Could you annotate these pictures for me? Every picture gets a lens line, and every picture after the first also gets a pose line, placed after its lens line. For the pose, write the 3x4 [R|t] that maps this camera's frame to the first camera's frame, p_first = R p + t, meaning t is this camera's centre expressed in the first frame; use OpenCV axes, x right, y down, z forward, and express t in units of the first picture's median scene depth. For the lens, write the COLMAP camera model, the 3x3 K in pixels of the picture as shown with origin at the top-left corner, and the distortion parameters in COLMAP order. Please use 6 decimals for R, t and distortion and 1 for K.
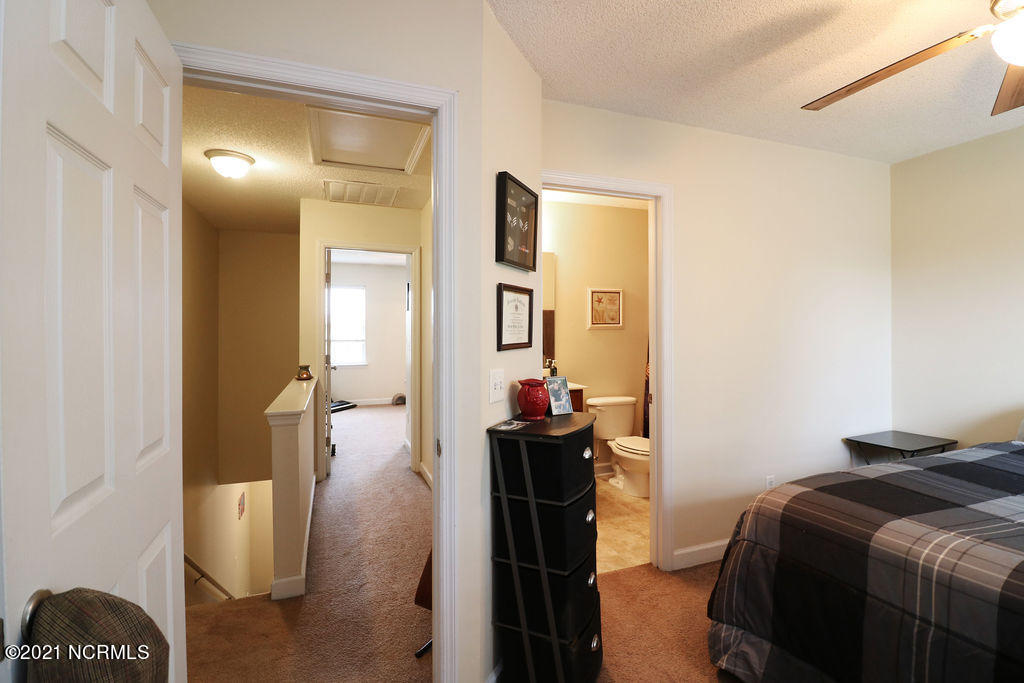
lens RADIAL K [[480.1, 0, 516.0], [0, 480.1, 326.1], [0, 0, 1]] dist [-0.001752, -0.010758]
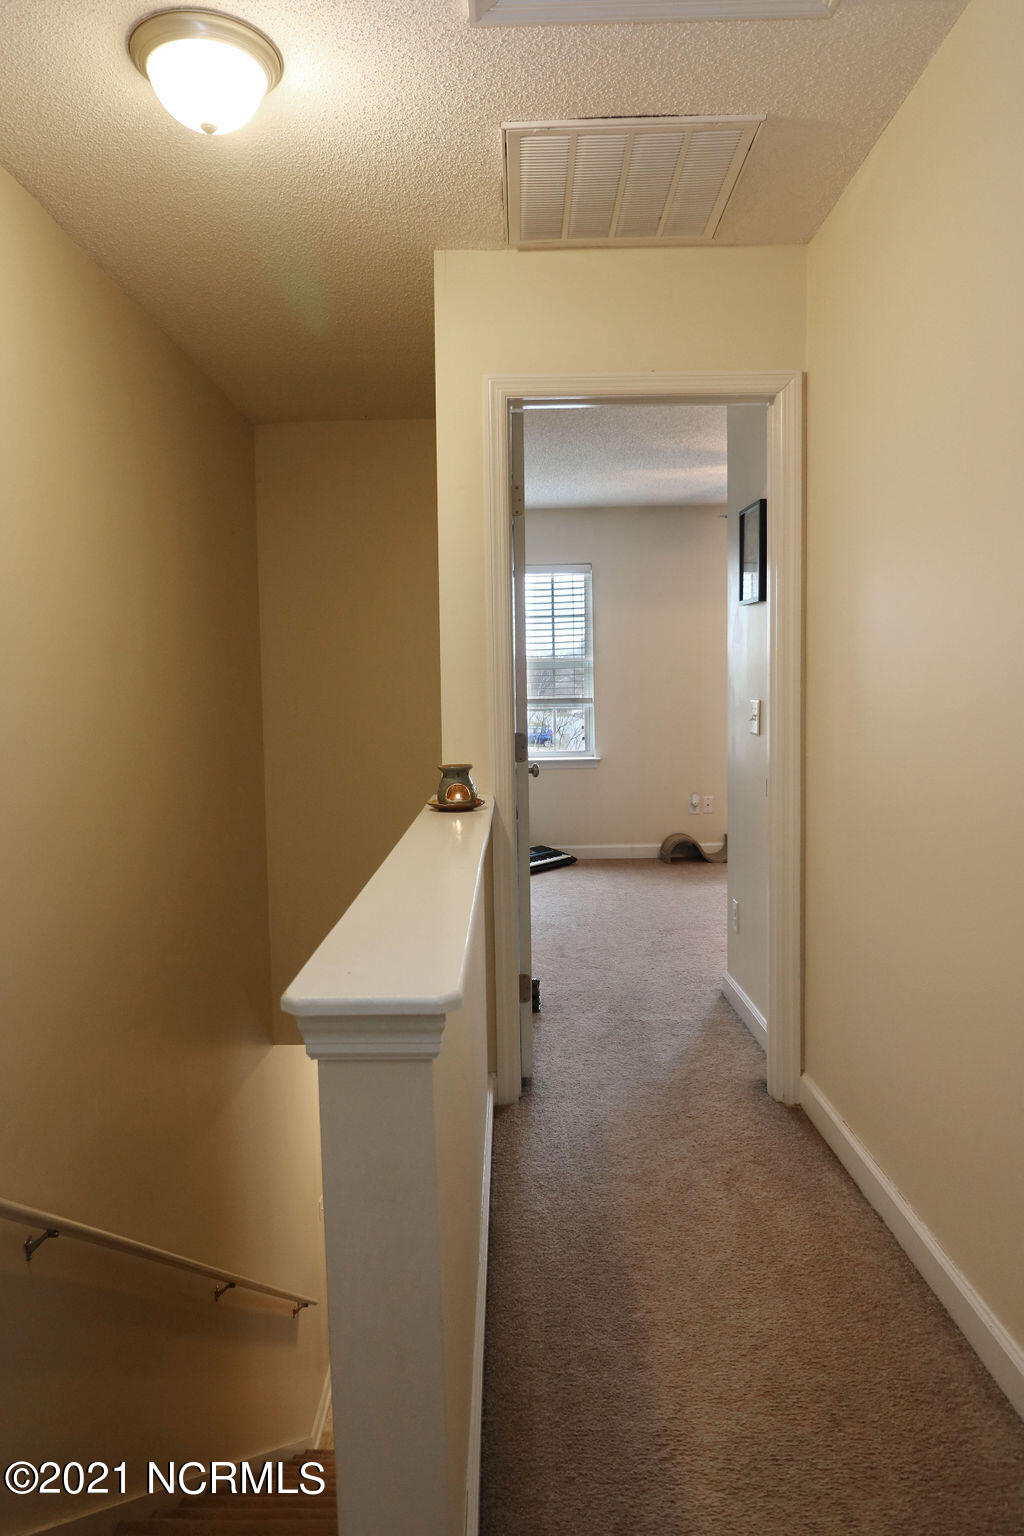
lens RADIAL K [[1031.1, 0, 512.0], [0, 1031.1, 768.0], [0, 0, 1]] dist [0.001122, 0.000405]
pose [[0.935458, 0.015096, -0.353115, -0.150814], [0.016708, 0.996082, 0.086846, 0.022755], [0.353042, -0.087140, 0.931540, 0.344063]]
